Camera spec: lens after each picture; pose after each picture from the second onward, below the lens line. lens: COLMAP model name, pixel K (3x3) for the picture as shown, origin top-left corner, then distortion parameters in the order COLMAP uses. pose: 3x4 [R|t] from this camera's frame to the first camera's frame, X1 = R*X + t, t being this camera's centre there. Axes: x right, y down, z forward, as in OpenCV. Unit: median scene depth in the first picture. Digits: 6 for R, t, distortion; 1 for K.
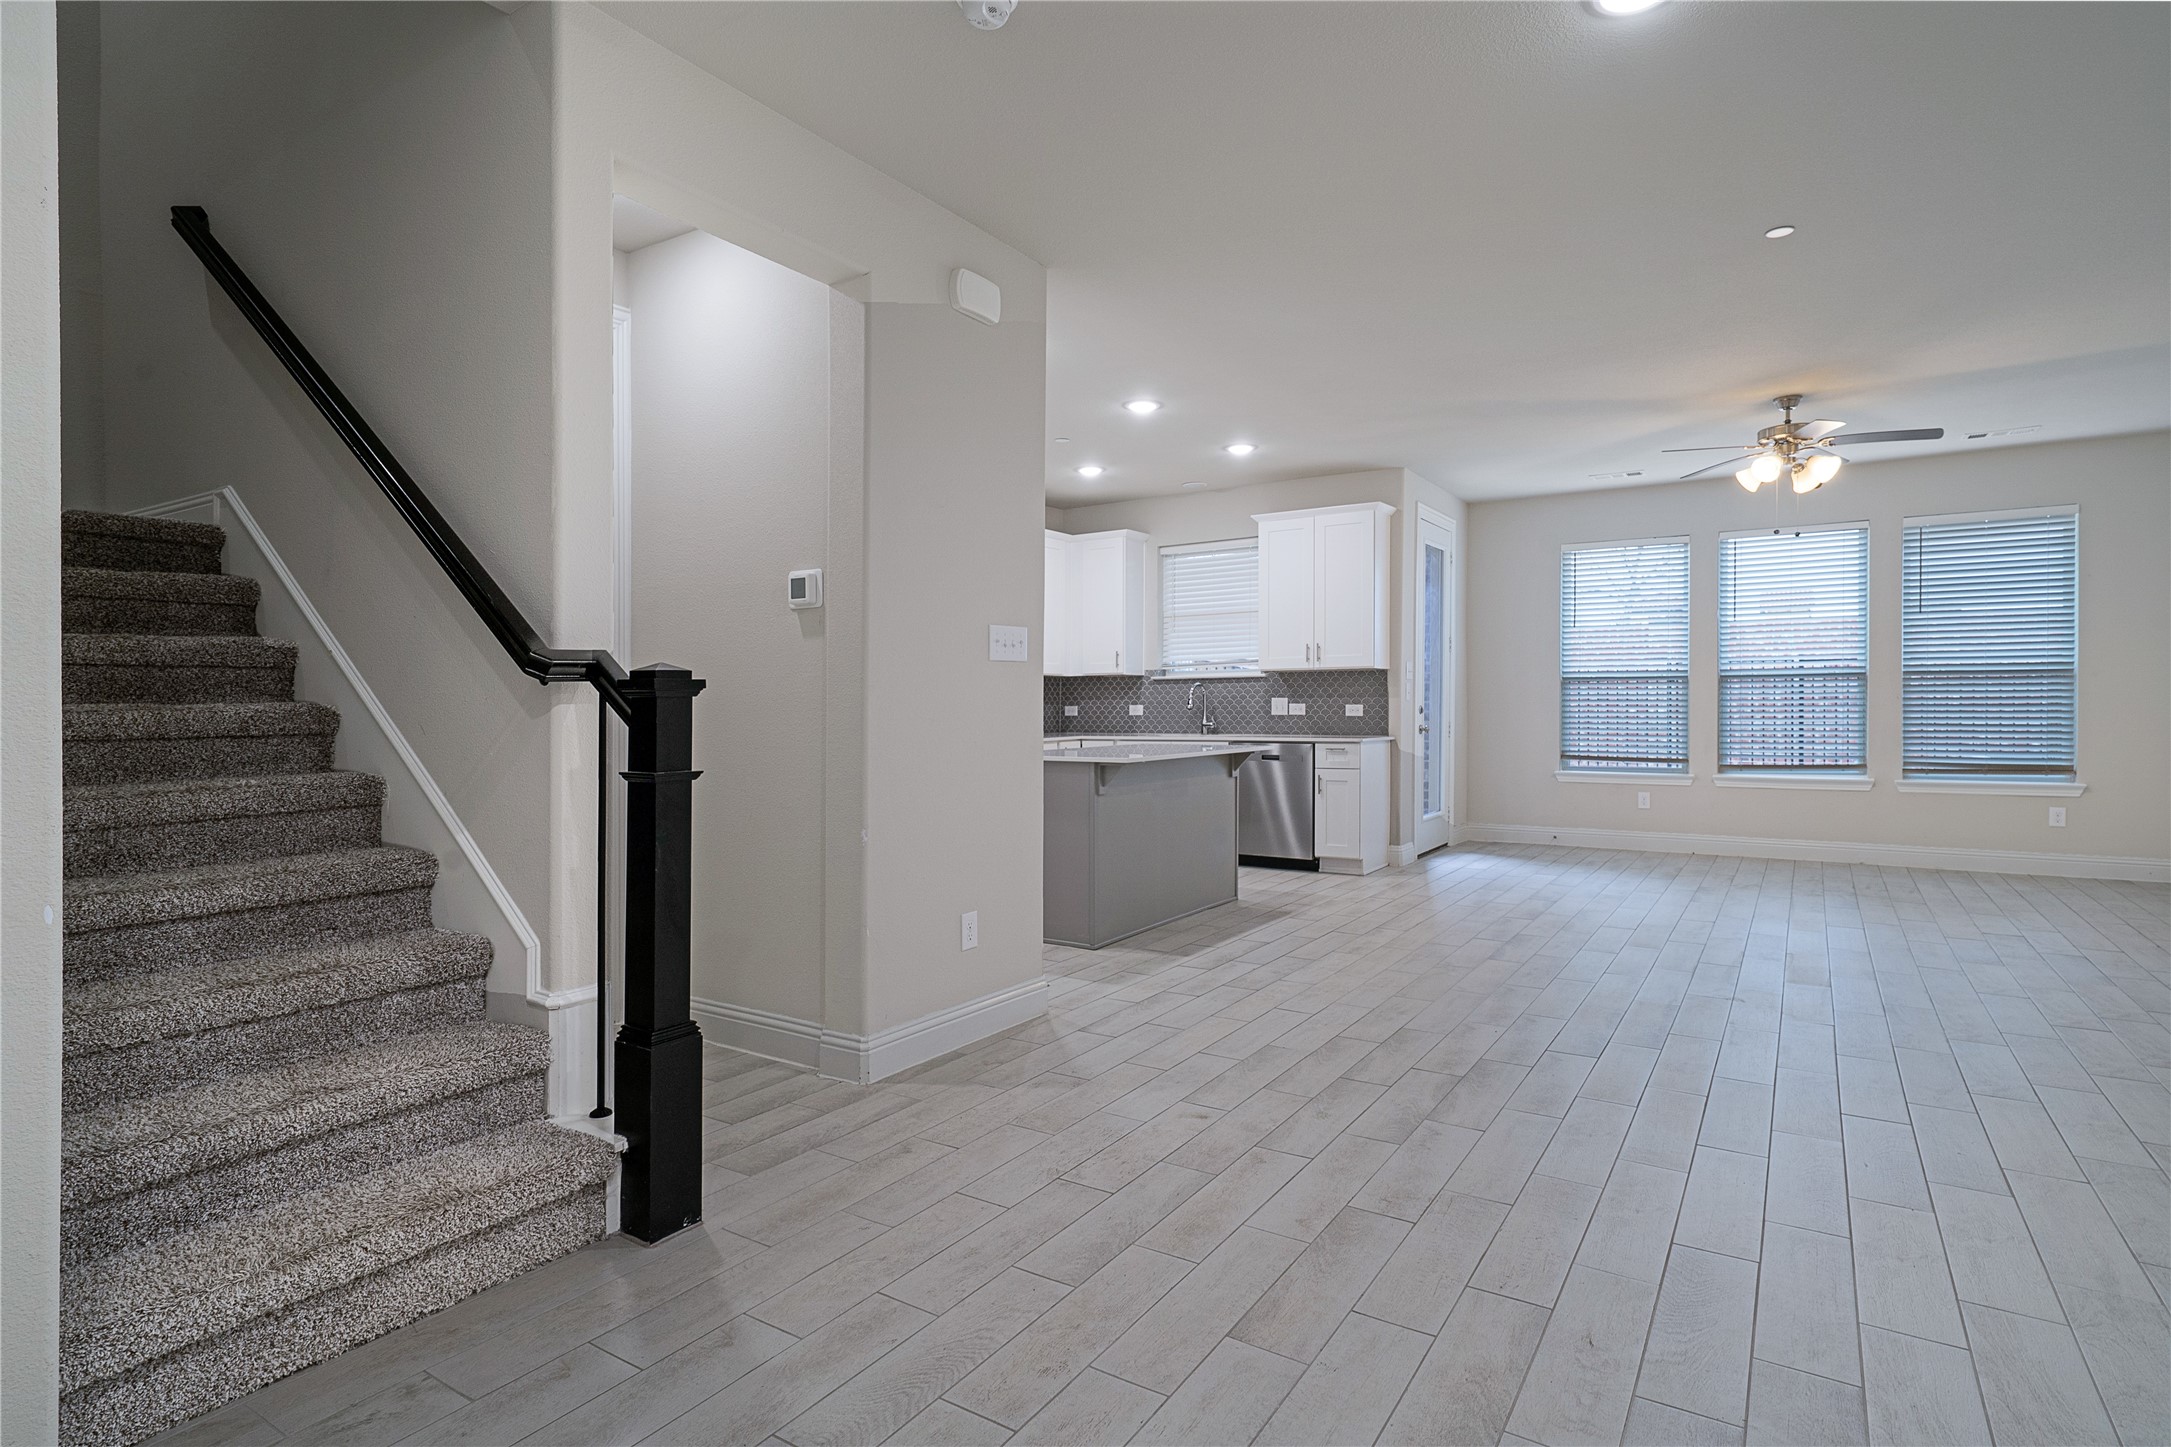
lens RADIAL K [[1106.3, 0, 1085.5], [0, 1106.3, 723.5], [0, 0, 1]] dist [0.004116, 0.001449]
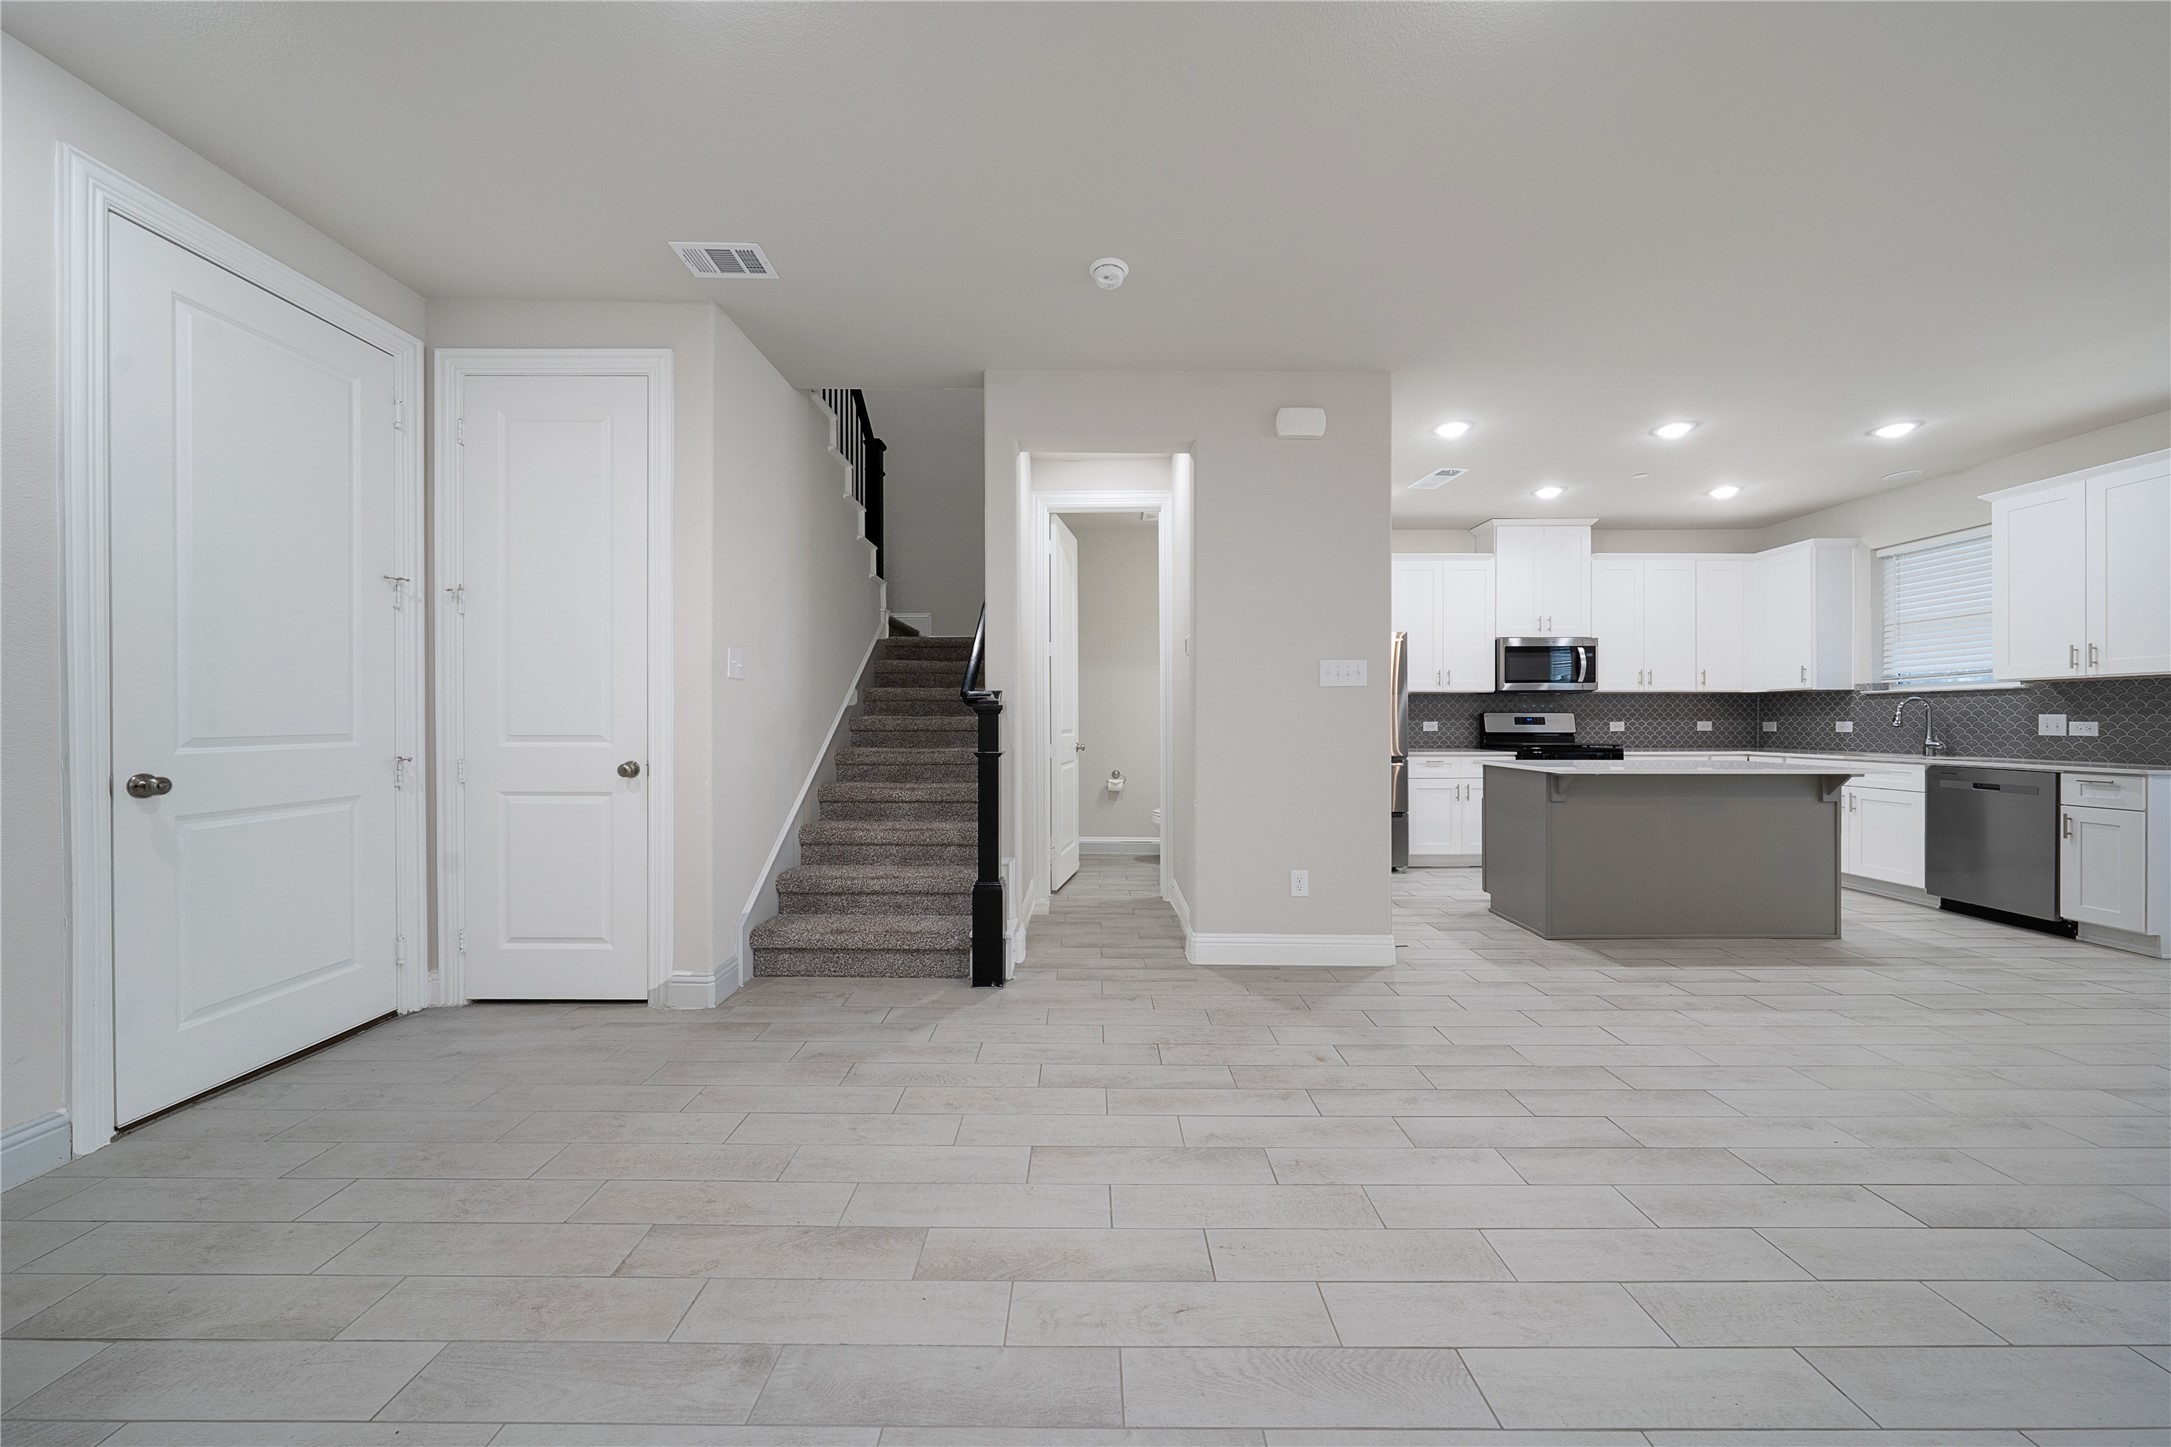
lens RADIAL K [[744.9, 0, 1086.6], [0, 744.9, 719.2], [0, 0, 1]] dist [-0.009305, 0.001440]
pose [[0.542328, 0.007752, -0.840131, 0.257652], [-0.019552, 0.999803, -0.003396, -0.004354], [0.839939, 0.018268, 0.542373, 0.132082]]
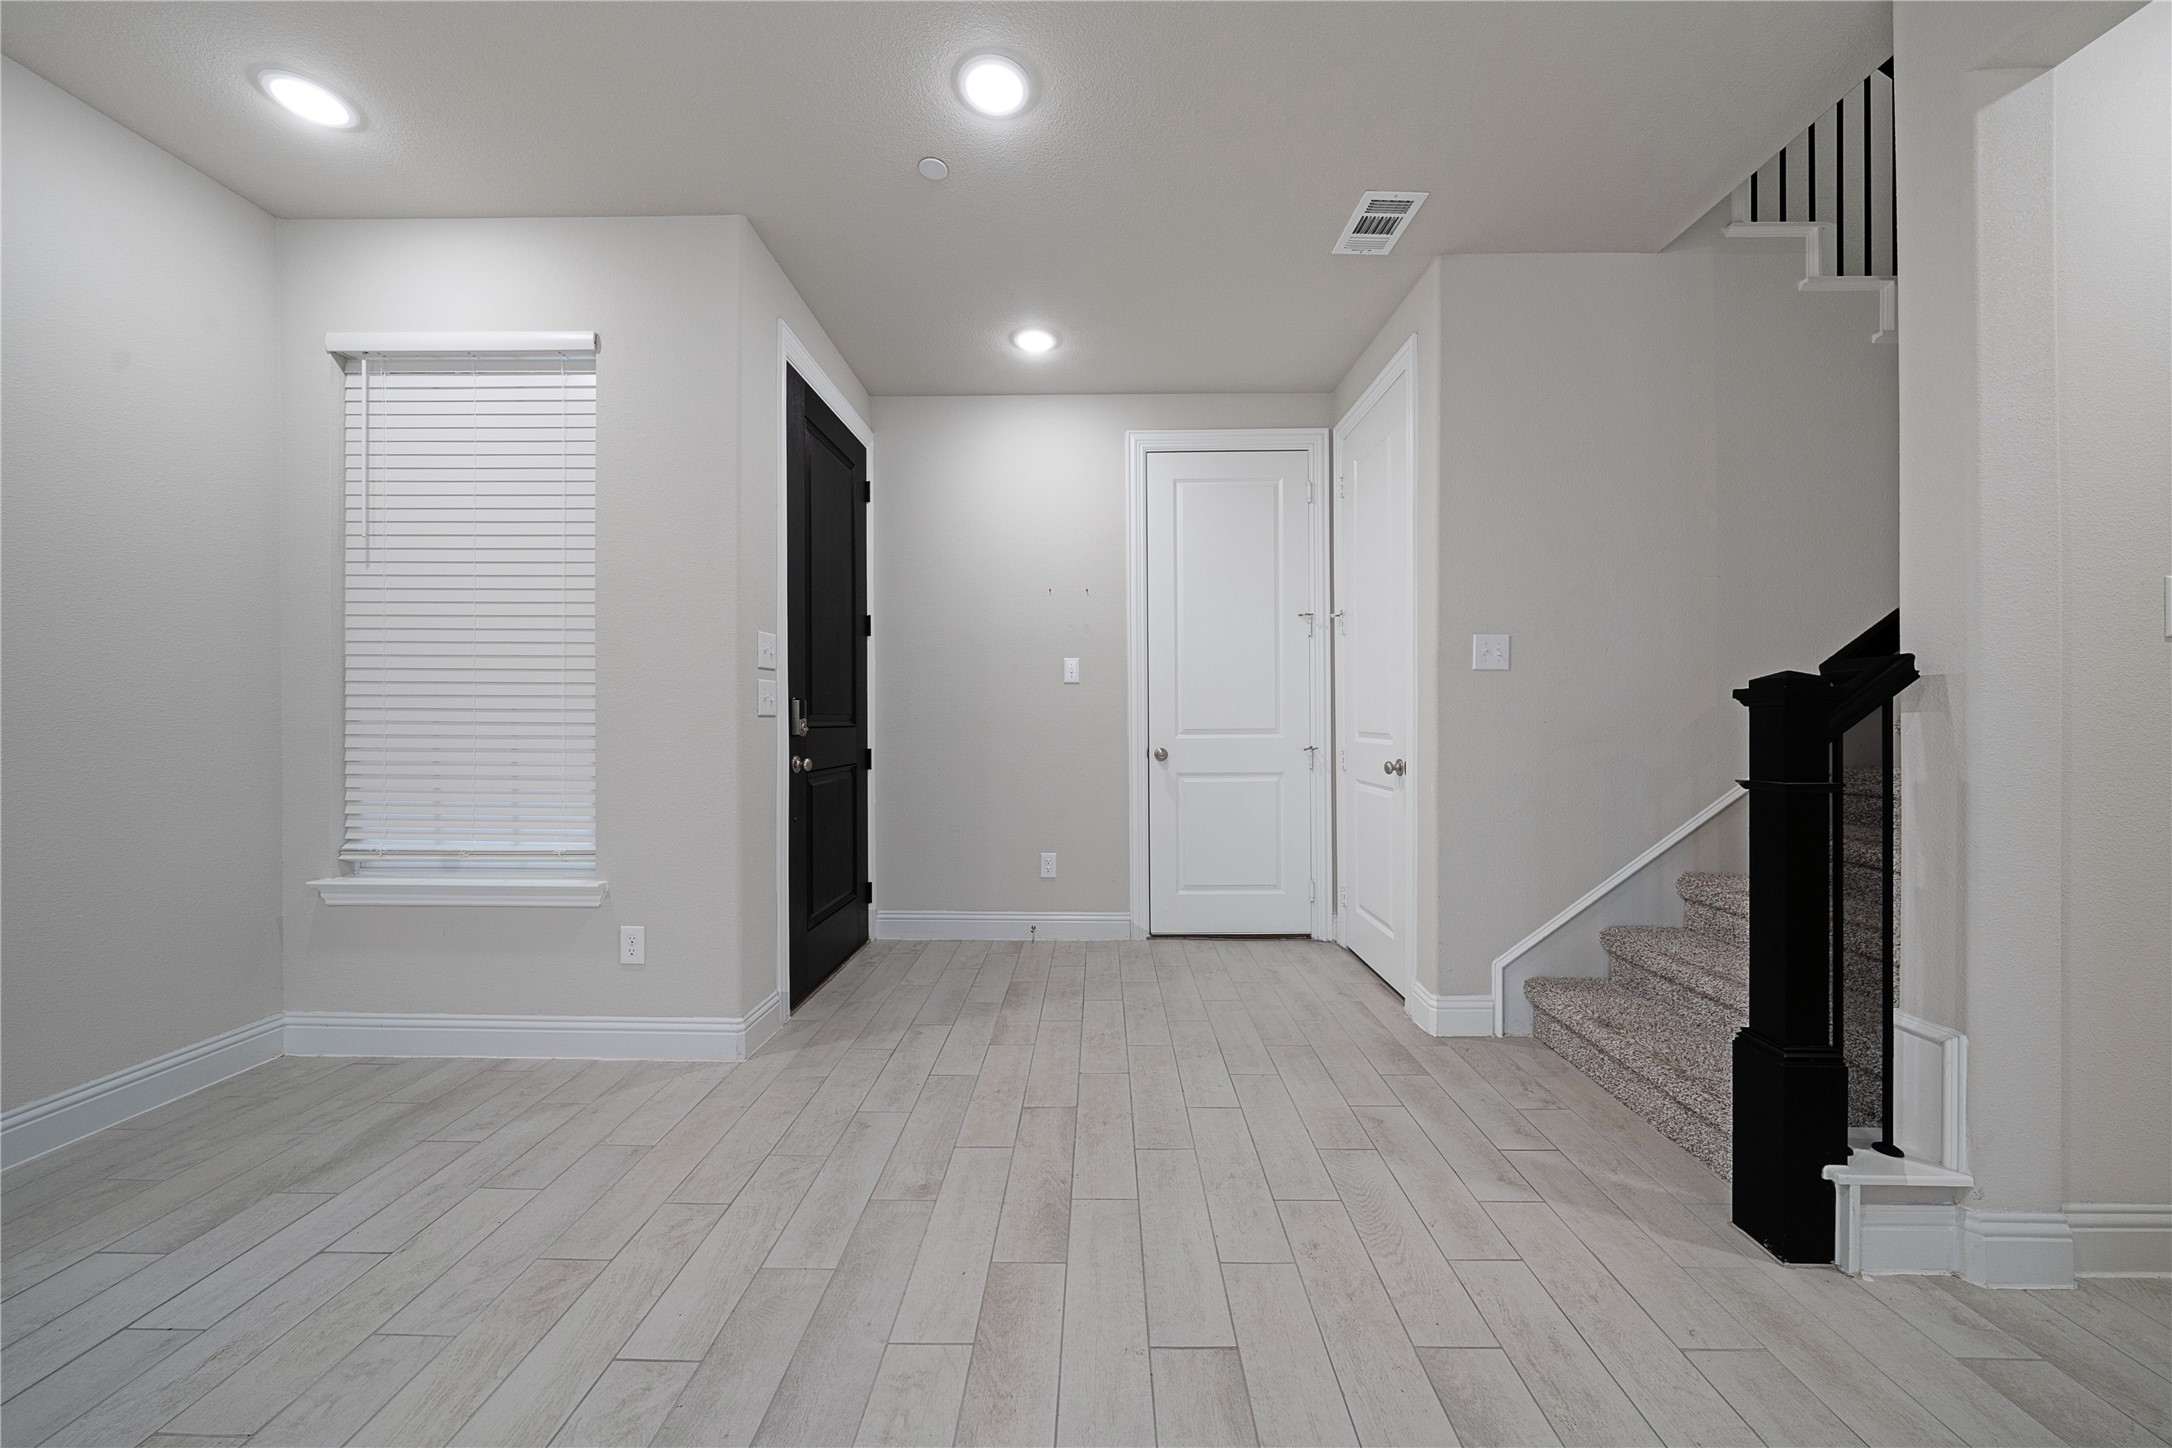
lens RADIAL K [[740.7, 0, 1093.4], [0, 740.7, 720.4], [0, 0, 1]] dist [-0.000846, -0.001854]
pose [[-0.845288, 0.007812, -0.534254, 0.152583], [-0.003916, 0.999776, 0.020816, -0.007490], [0.534297, 0.019687, -0.845068, 0.383674]]
